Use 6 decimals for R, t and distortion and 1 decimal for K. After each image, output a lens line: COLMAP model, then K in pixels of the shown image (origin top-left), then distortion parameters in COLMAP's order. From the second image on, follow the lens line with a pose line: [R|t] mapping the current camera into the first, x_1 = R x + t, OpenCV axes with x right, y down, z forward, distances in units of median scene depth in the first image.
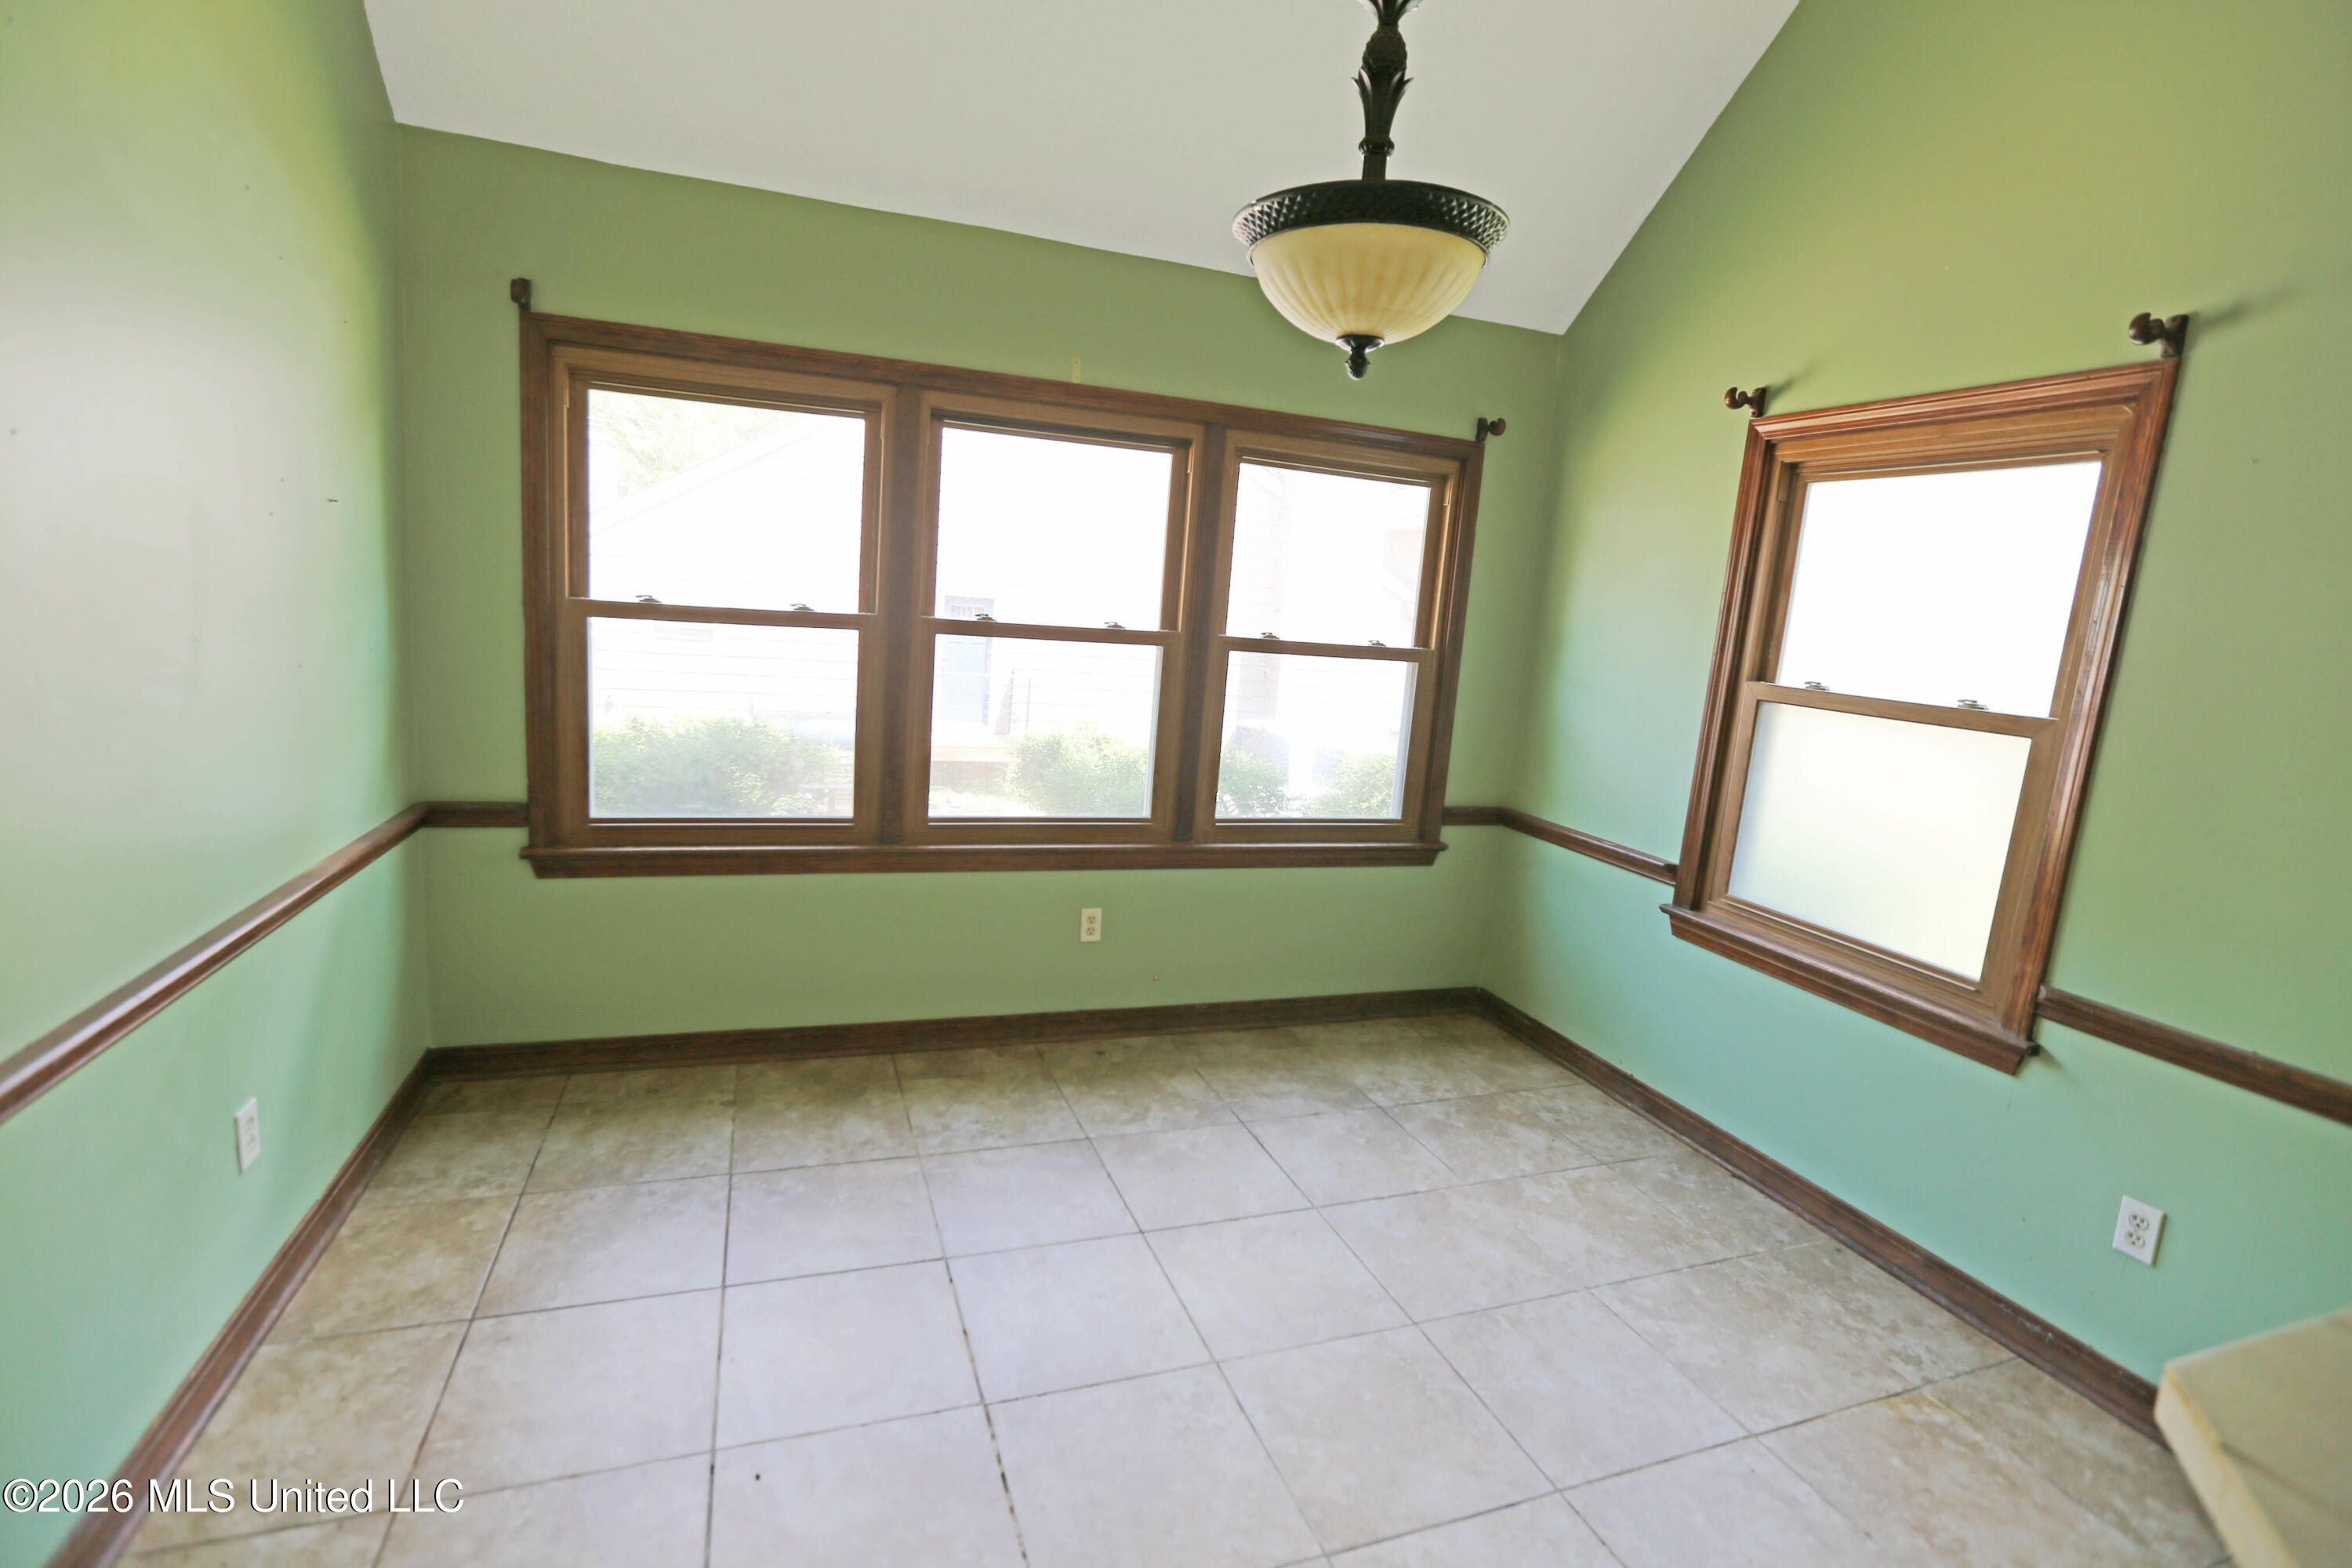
lens RADIAL K [[1073.6, 0, 1169.7], [0, 1073.6, 773.4], [0, 0, 1]] dist [-0.044771, 0.015192]
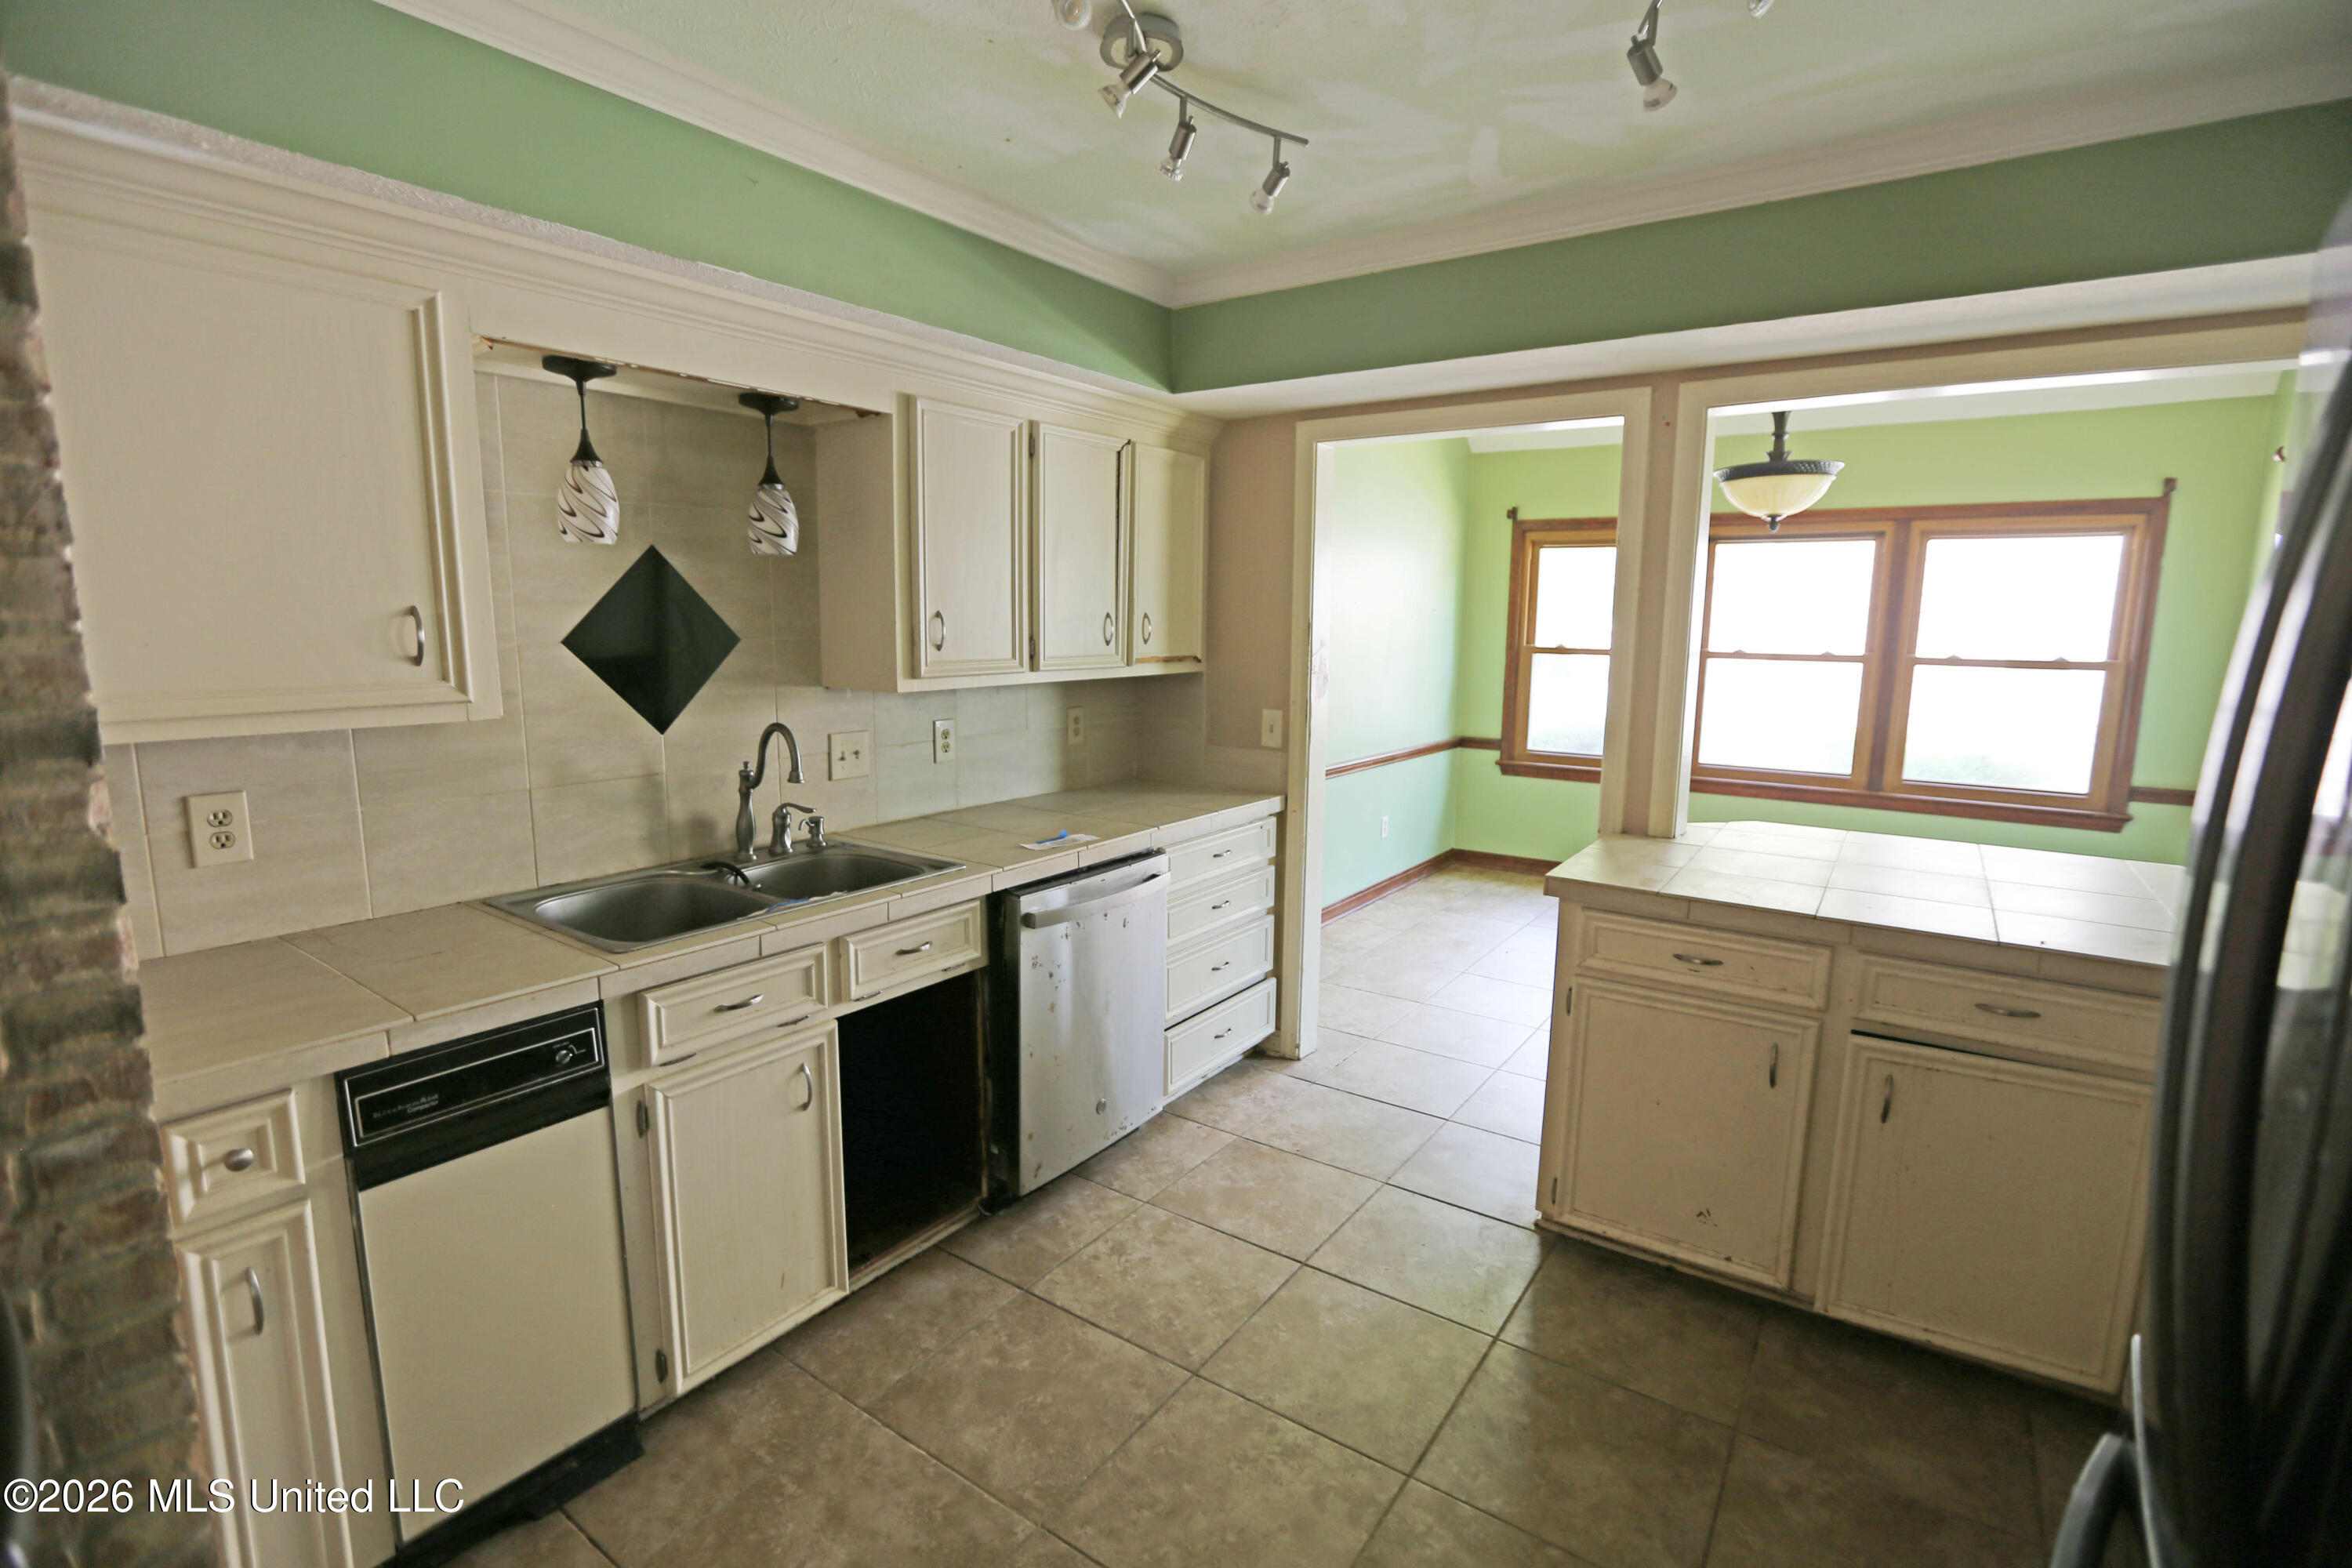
lens RADIAL K [[1073.6, 0, 1169.7], [0, 1073.6, 773.4], [0, 0, 1]] dist [-0.044771, 0.015192]
pose [[0.574505, 0.049171, -0.817023, 0.675045], [-0.103688, 0.994524, -0.013057, 0.165196], [0.811907, 0.092217, 0.576457, -0.686574]]
